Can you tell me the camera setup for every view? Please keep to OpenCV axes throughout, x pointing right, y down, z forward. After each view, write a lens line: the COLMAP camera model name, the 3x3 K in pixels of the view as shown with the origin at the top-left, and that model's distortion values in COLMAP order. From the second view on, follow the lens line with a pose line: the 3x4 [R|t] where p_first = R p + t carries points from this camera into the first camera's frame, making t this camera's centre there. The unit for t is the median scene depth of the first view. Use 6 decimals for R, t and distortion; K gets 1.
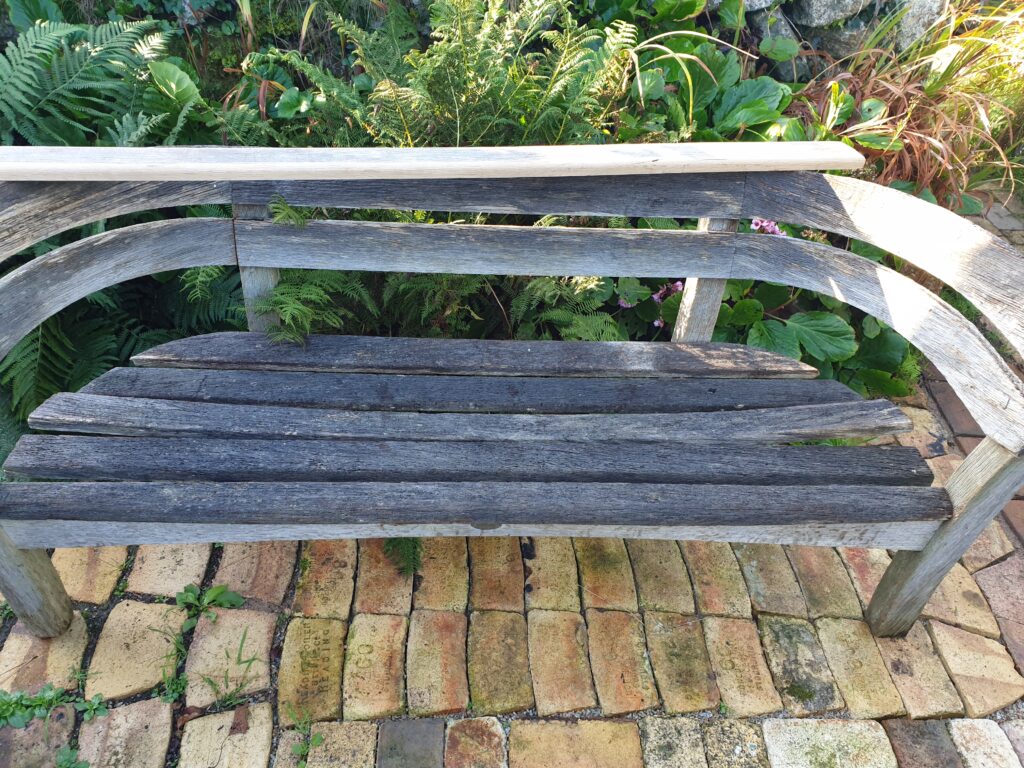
lens RADIAL K [[777.9, 0, 514.4], [0, 777.9, 387.6], [0, 0, 1]] dist [0.055604, -0.070756]
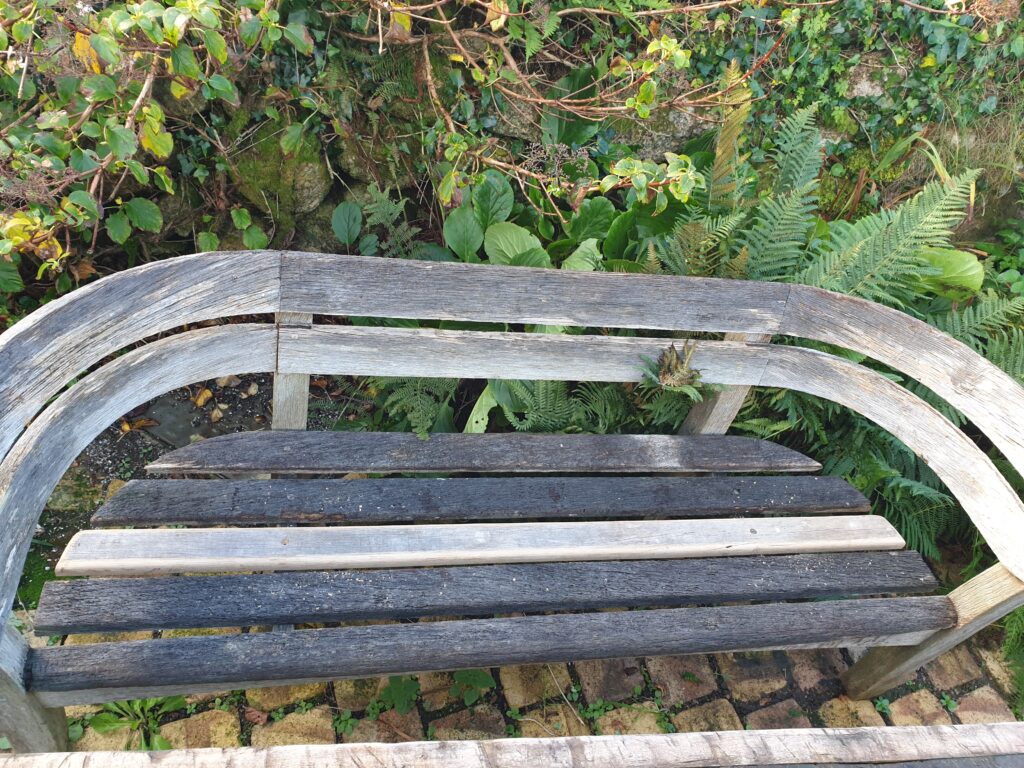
lens RADIAL K [[777.9, 0, 518.4], [0, 777.9, 380.9], [0, 0, 1]] dist [0.055604, -0.070756]
pose [[0.981454, 0.018480, 0.190803, -0.271845], [-0.031689, 0.997289, 0.066410, -0.234836], [-0.189058, -0.071225, 0.979379, 0.048745]]
